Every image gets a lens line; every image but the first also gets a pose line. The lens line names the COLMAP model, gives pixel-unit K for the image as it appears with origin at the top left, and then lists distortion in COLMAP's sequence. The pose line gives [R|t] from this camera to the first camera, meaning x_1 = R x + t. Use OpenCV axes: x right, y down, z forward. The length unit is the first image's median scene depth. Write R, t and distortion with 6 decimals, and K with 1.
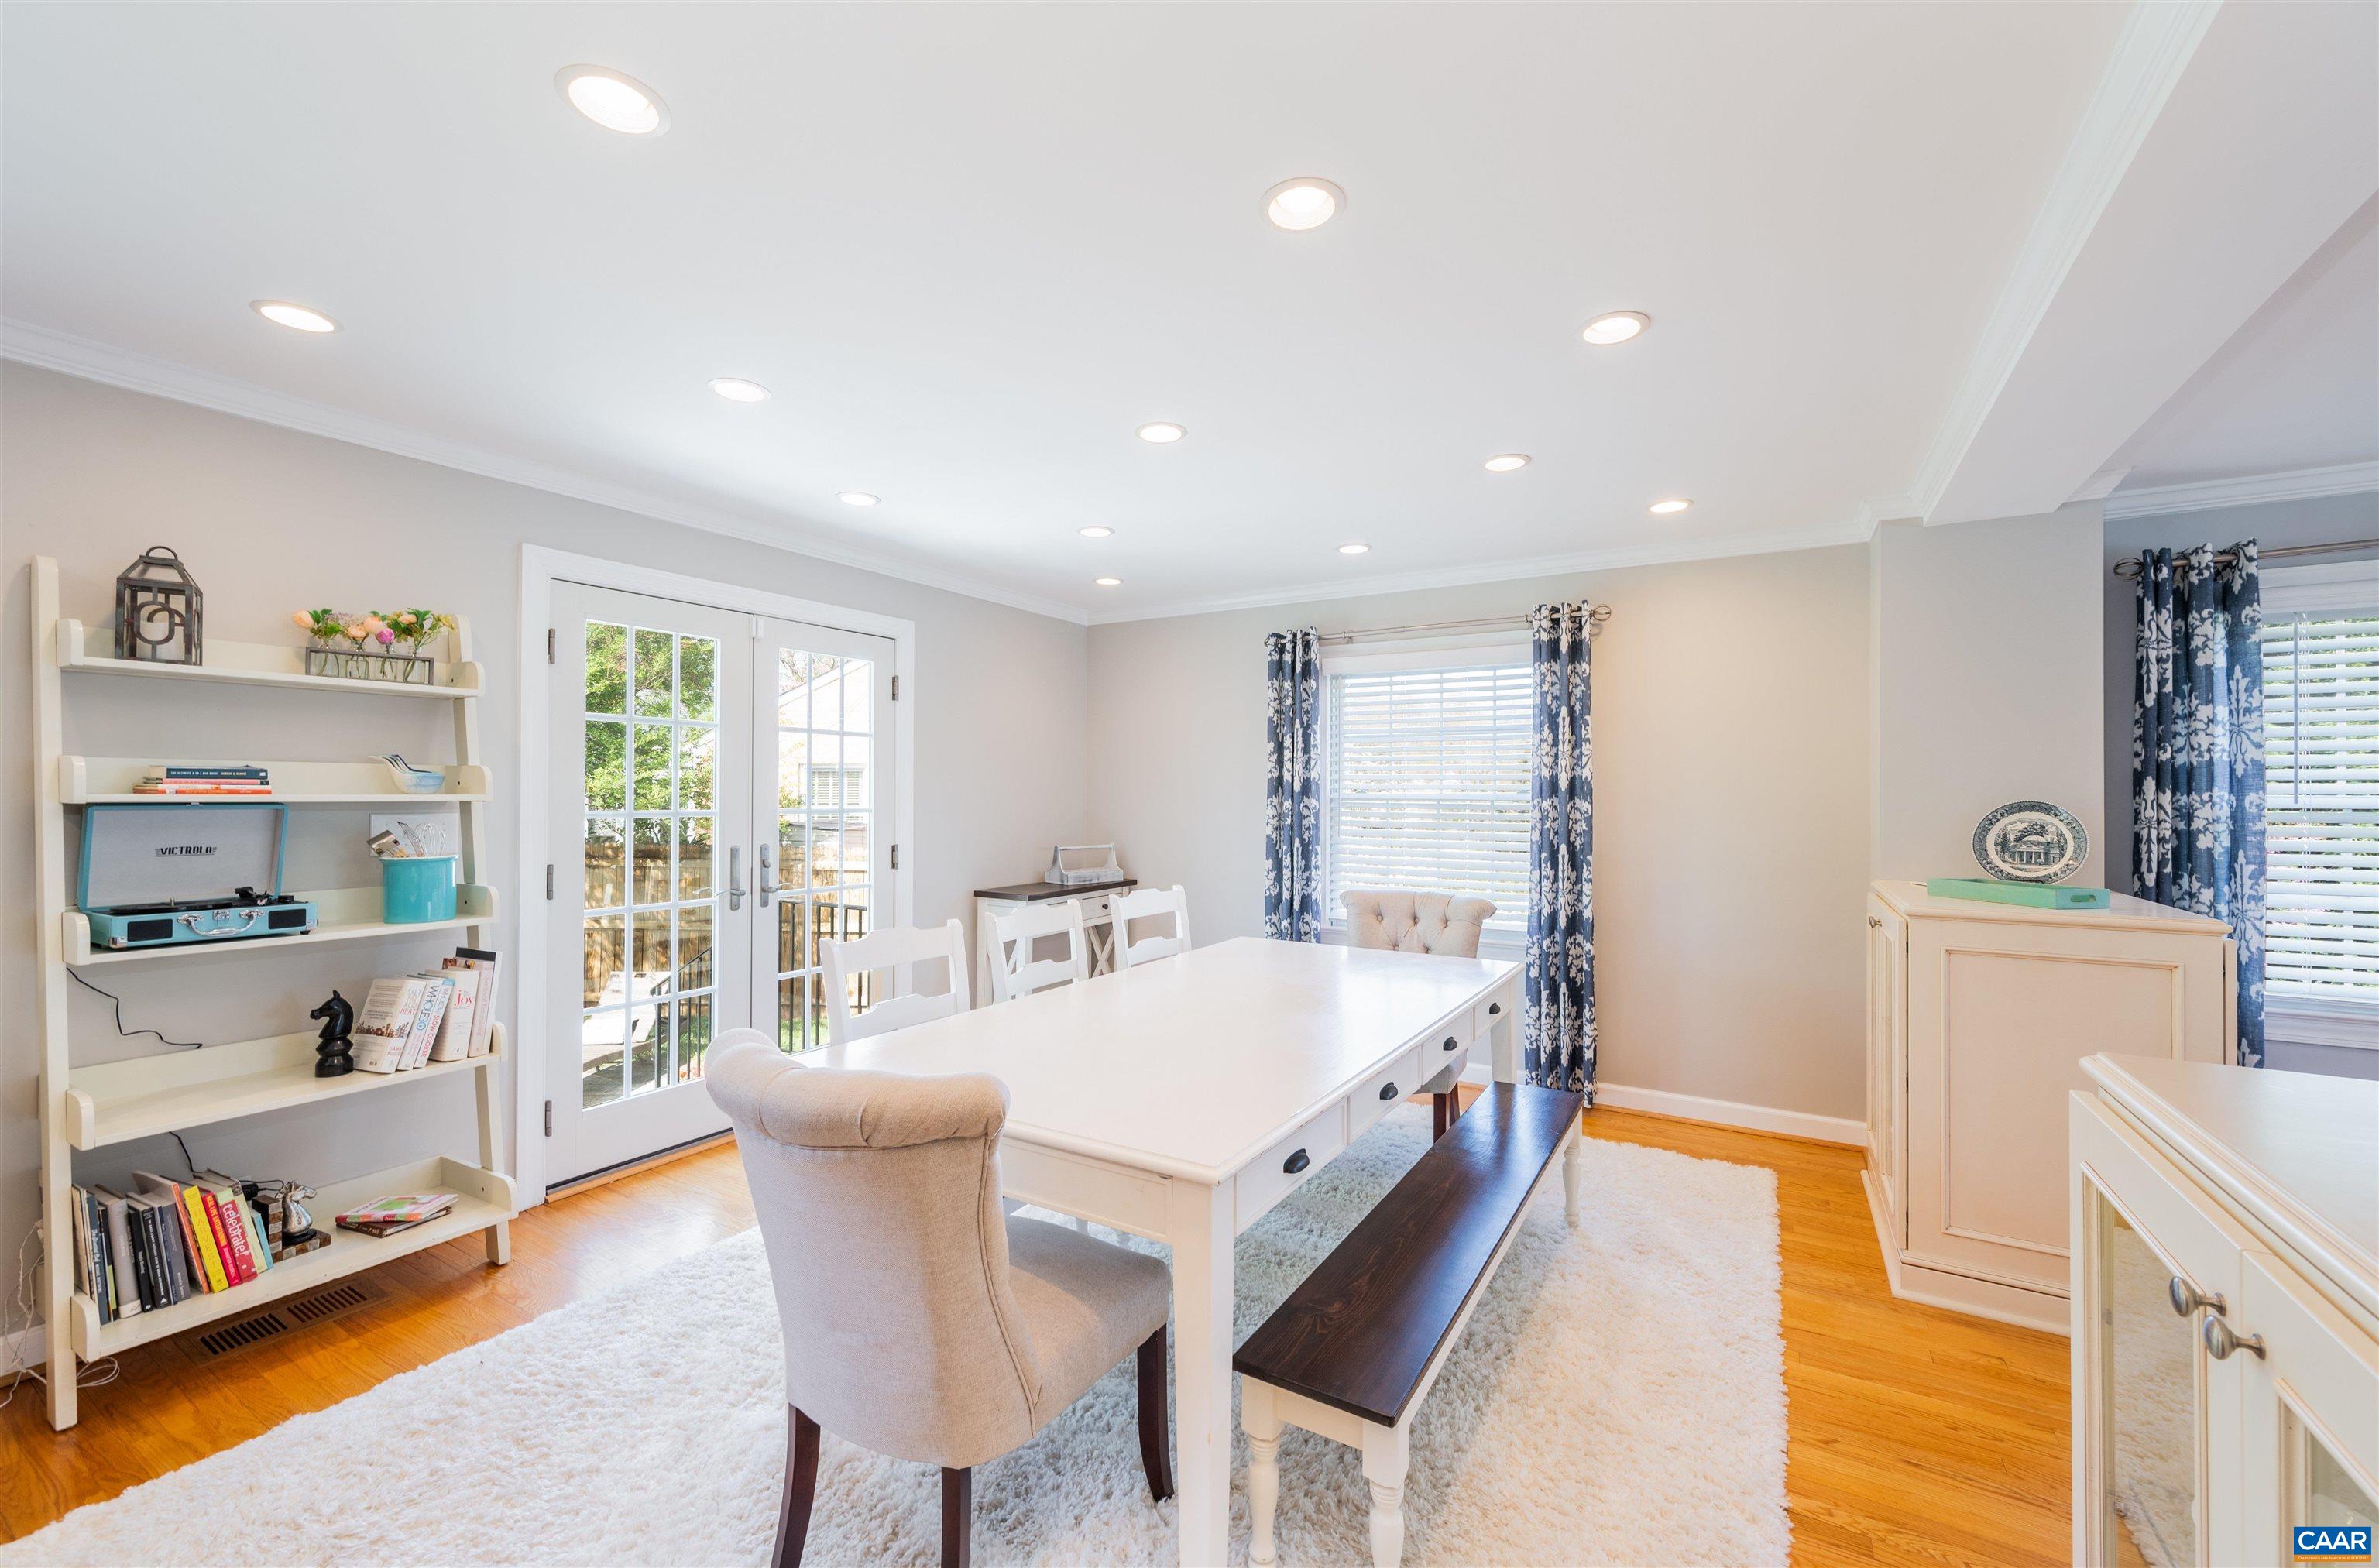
lens RADIAL K [[954.1, 0, 1182.4], [0, 954.1, 786.4], [0, 0, 1]] dist [-0.000641, 0.000037]
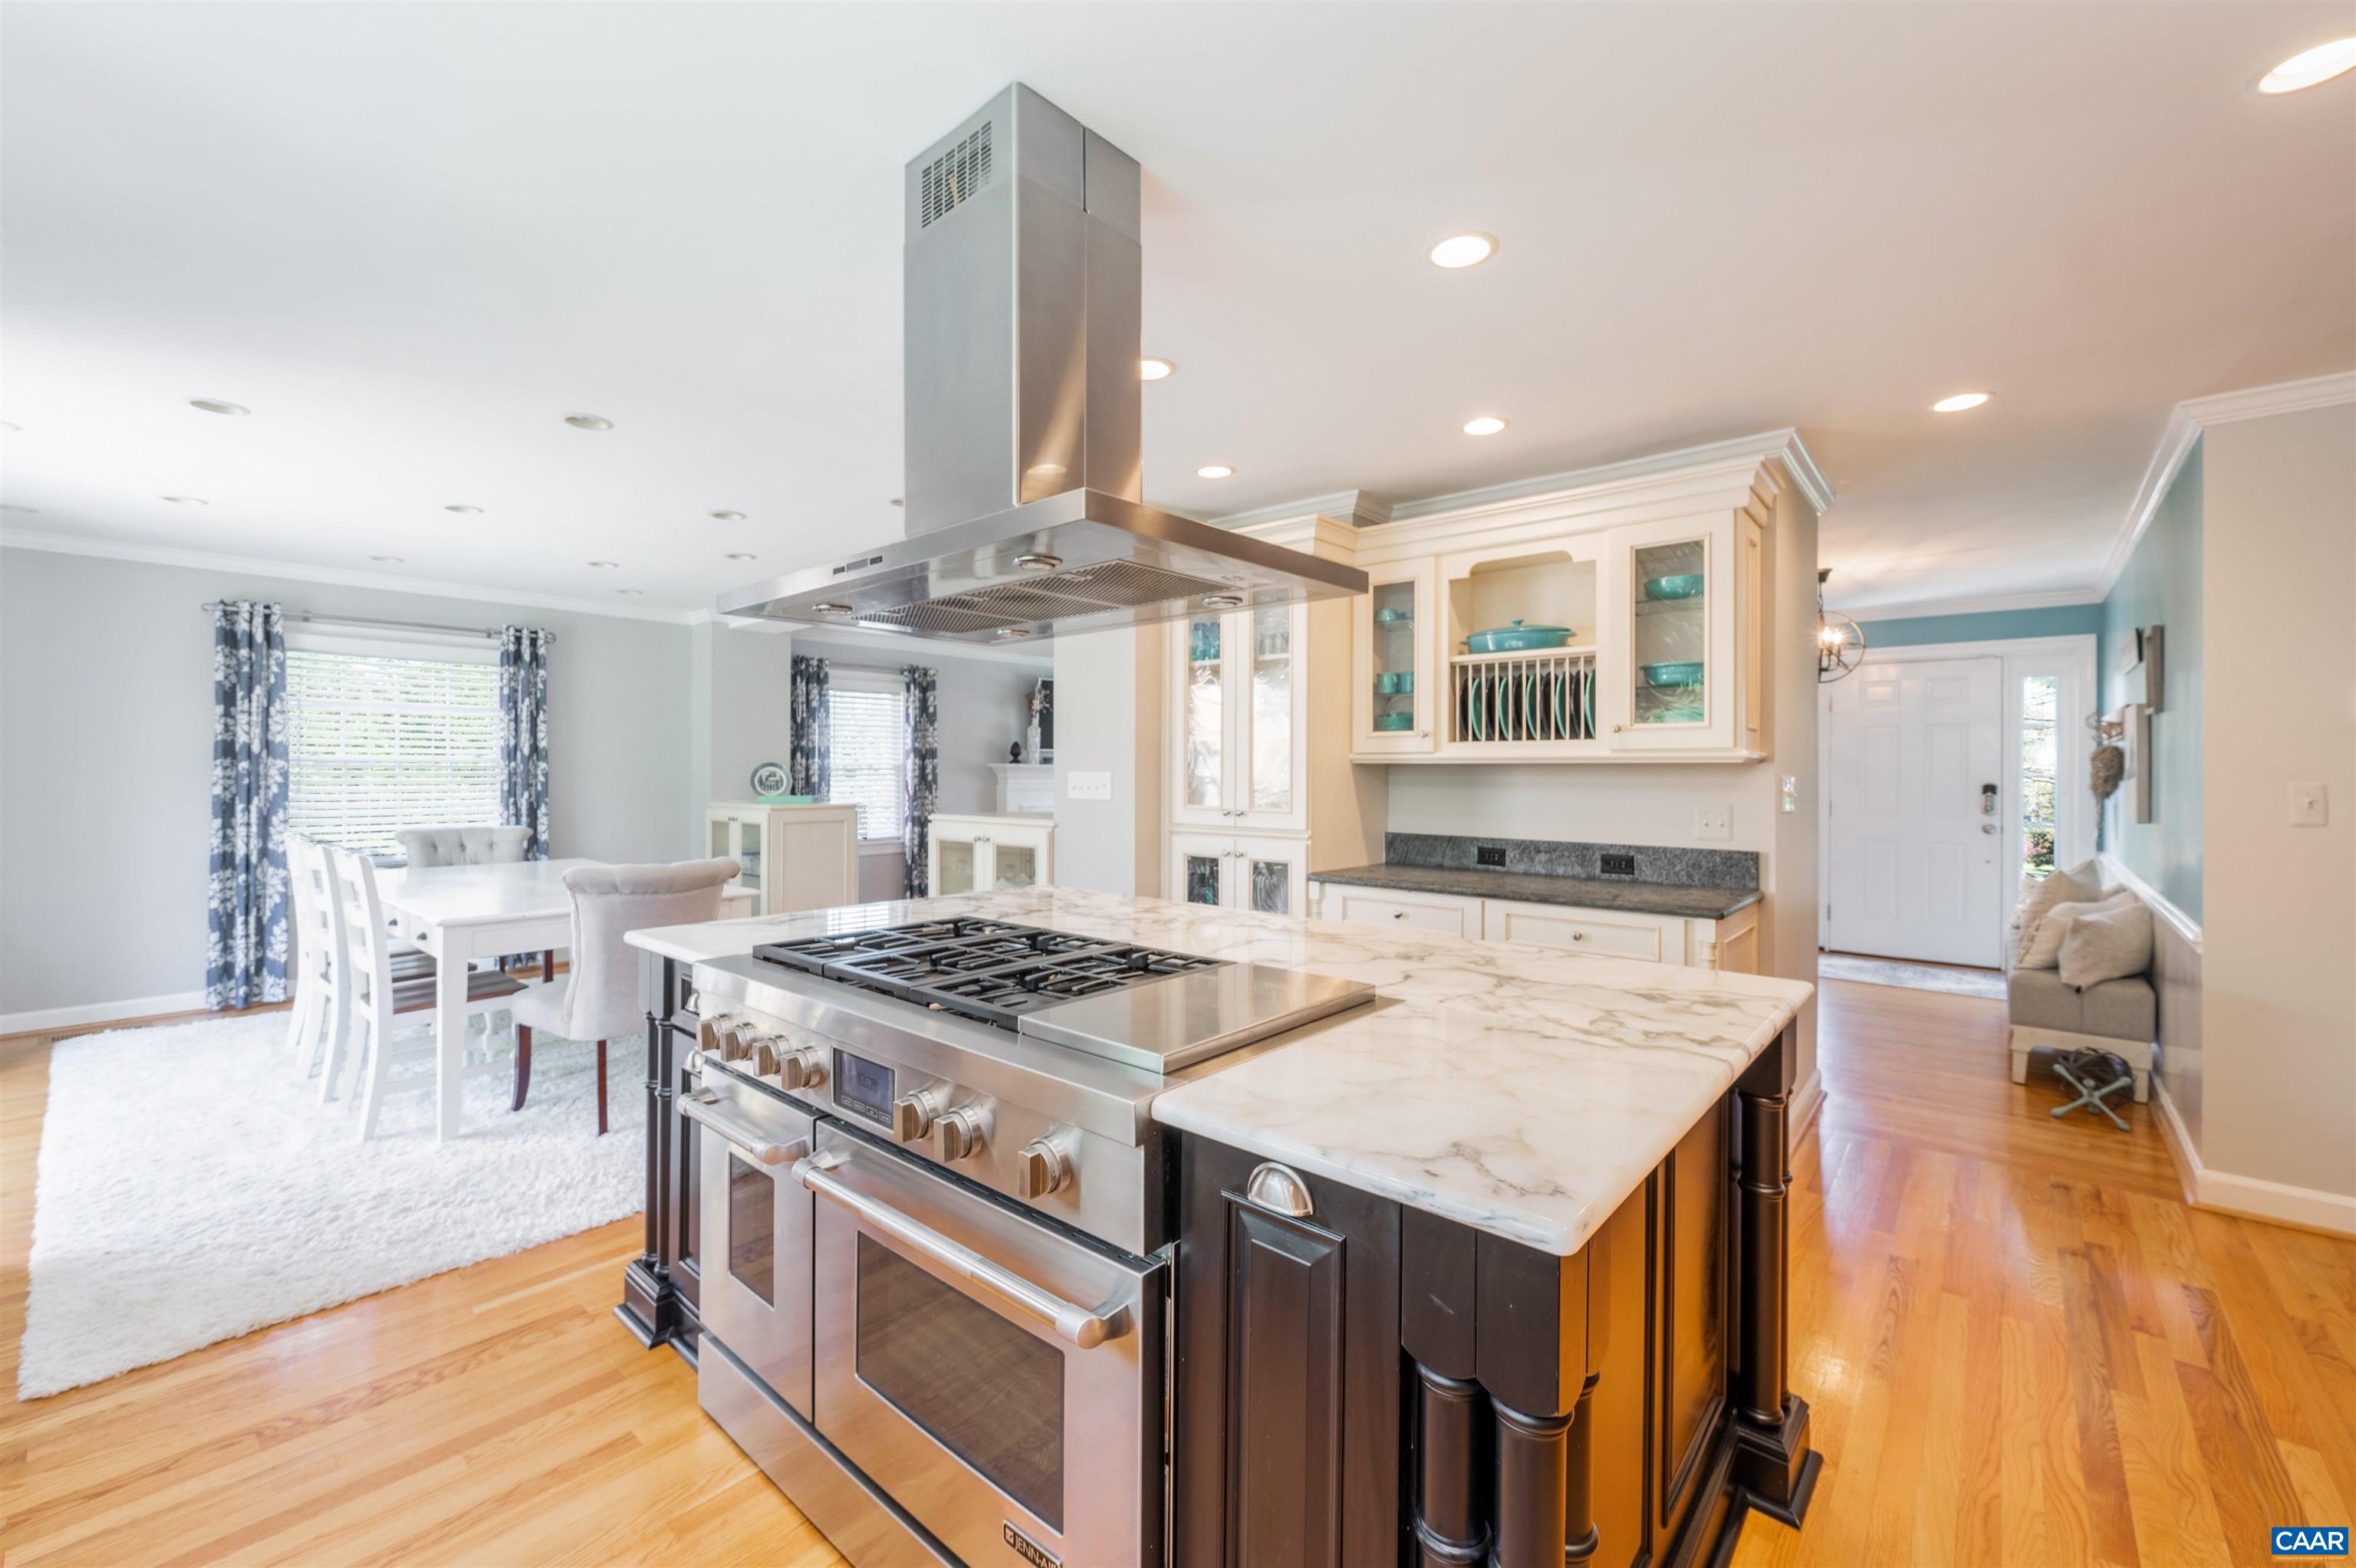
lens RADIAL K [[949.5, 0, 1152.4], [0, 949.5, 766.1], [0, 0, 1]] dist [-0.000645, -0.000476]
pose [[0.177932, 0.001055, 0.984042, -0.866436], [-0.008468, 0.999964, 0.000459, 0.012455], [-0.984006, -0.008415, 0.177934, -0.208711]]
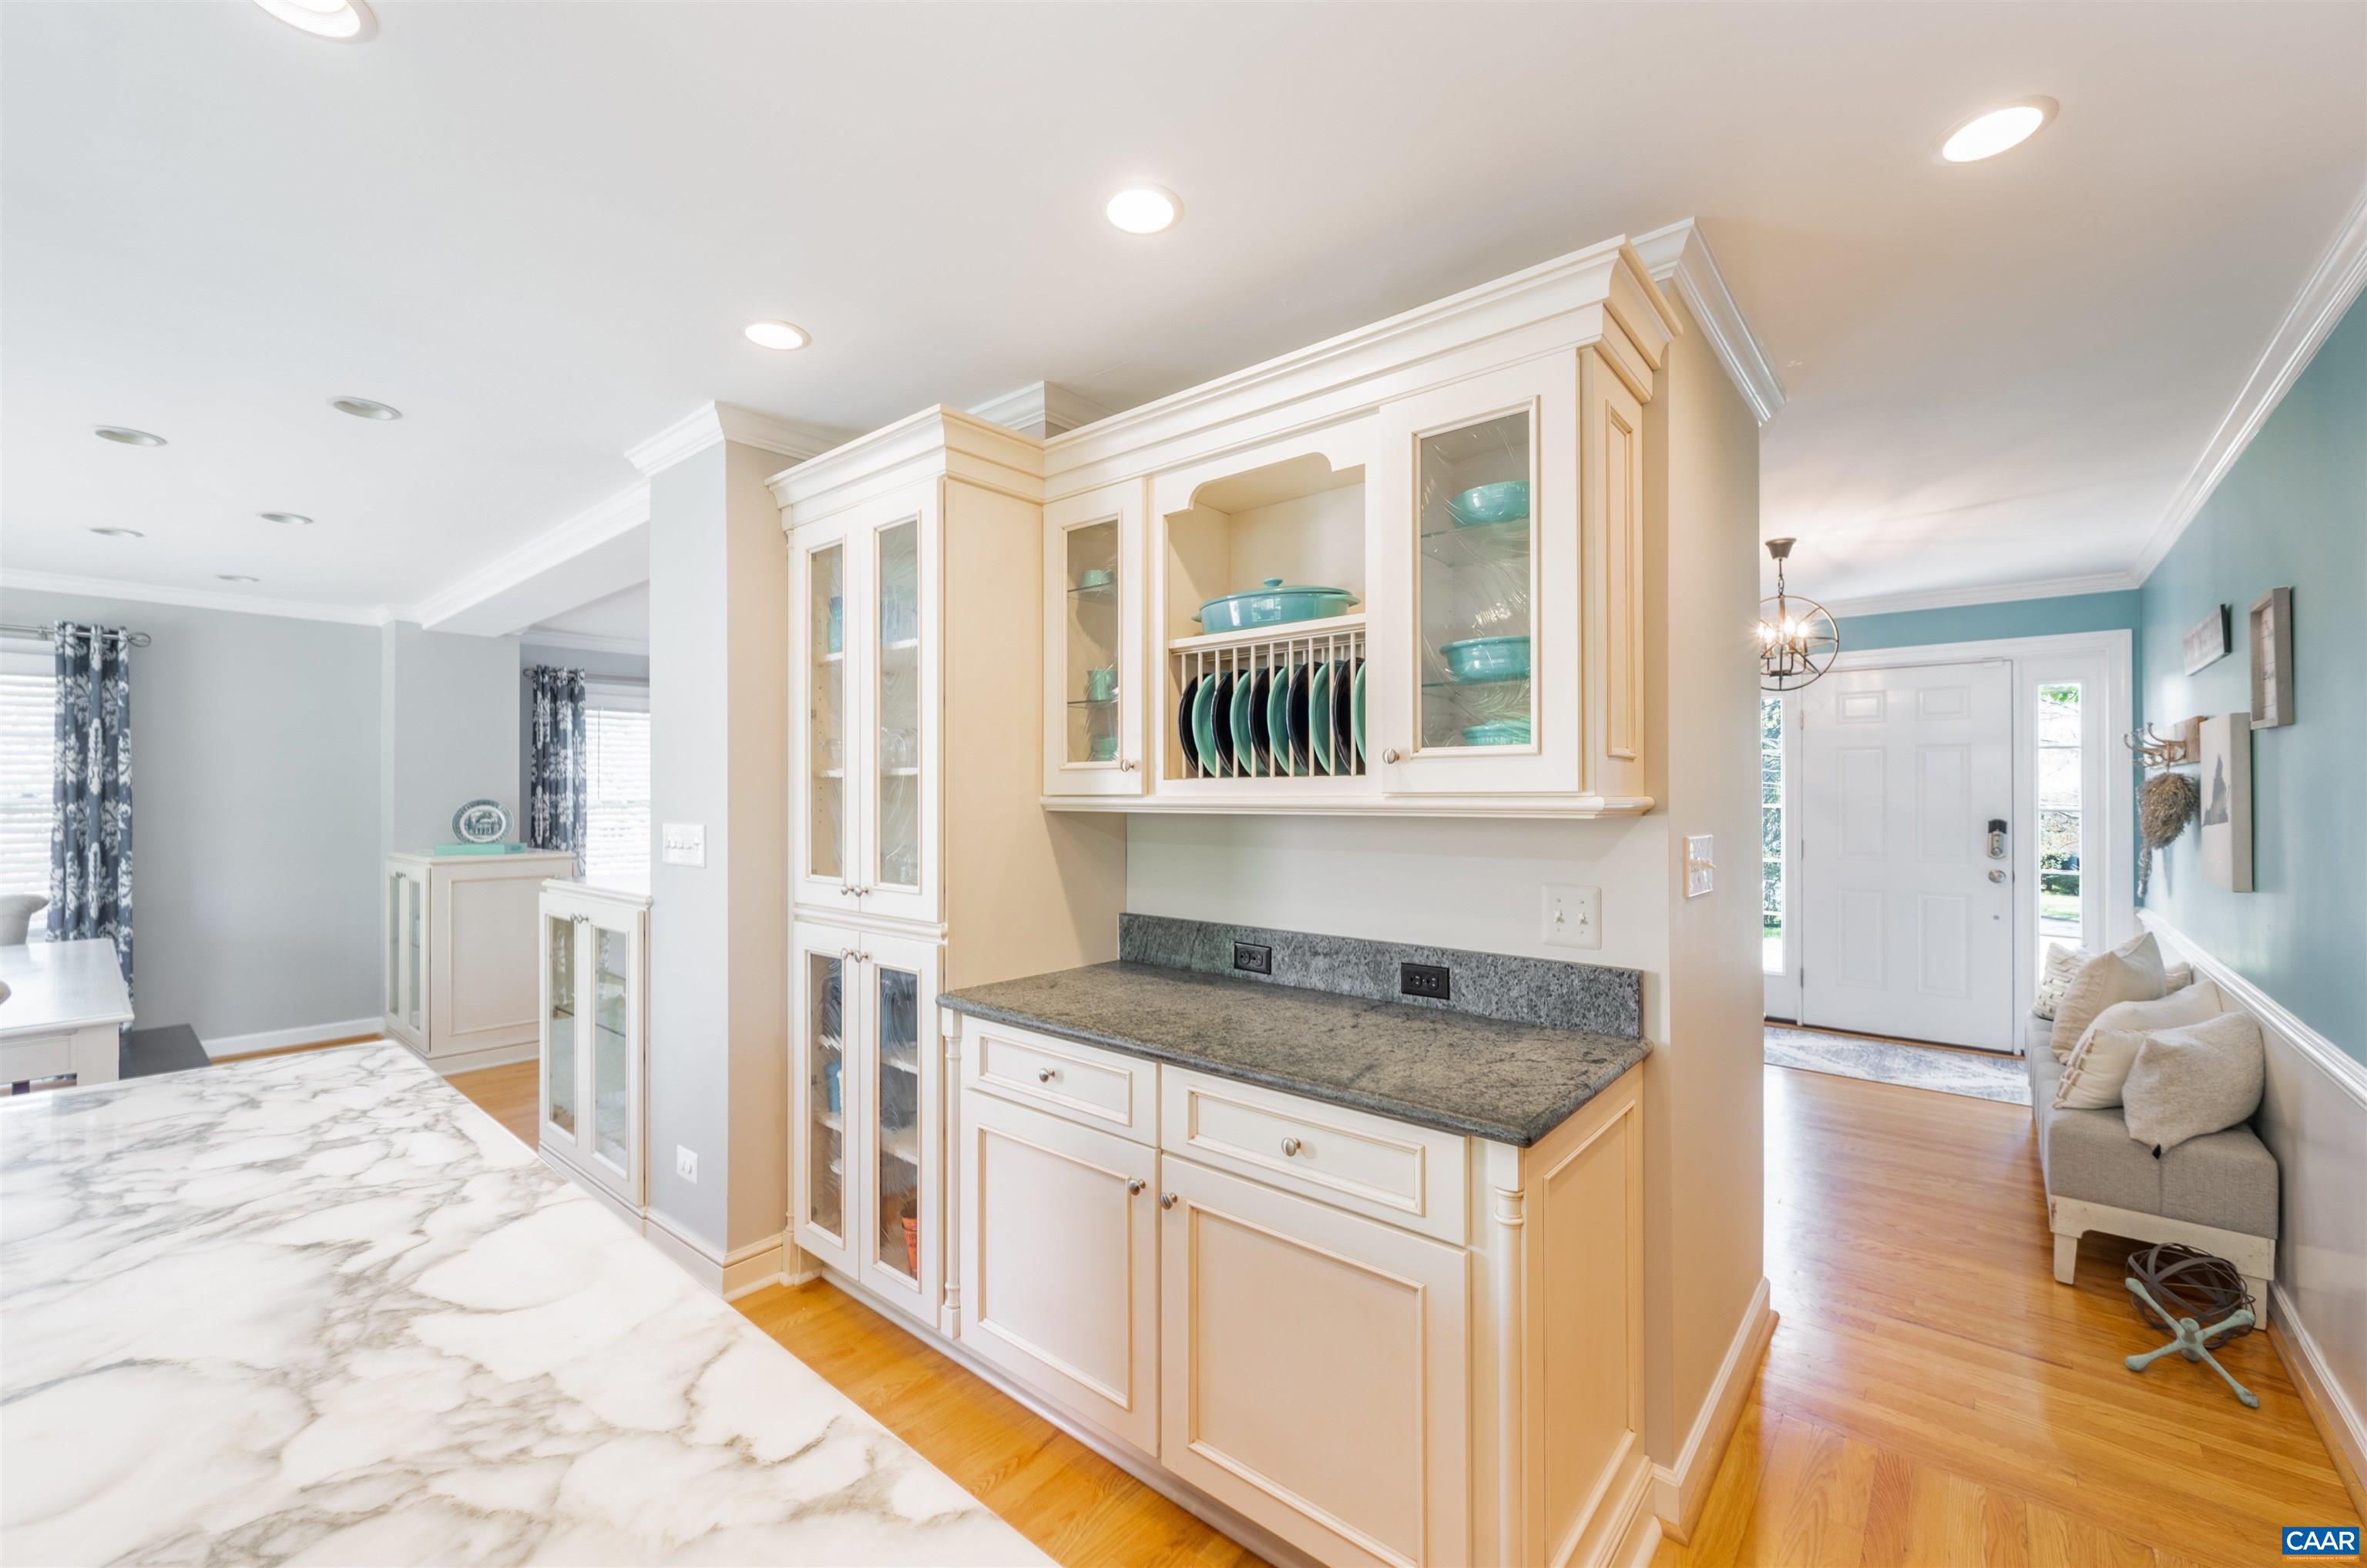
lens RADIAL K [[949.4, 0, 1176.4], [0, 949.4, 786.4], [0, 0, 1]] dist [-0.000641, 0.000037]
pose [[0.154258, 0.003618, 0.988024, -0.493481], [-0.002958, 0.999991, -0.003200, -0.004959], [-0.988026, -0.002429, 0.154267, -0.408143]]
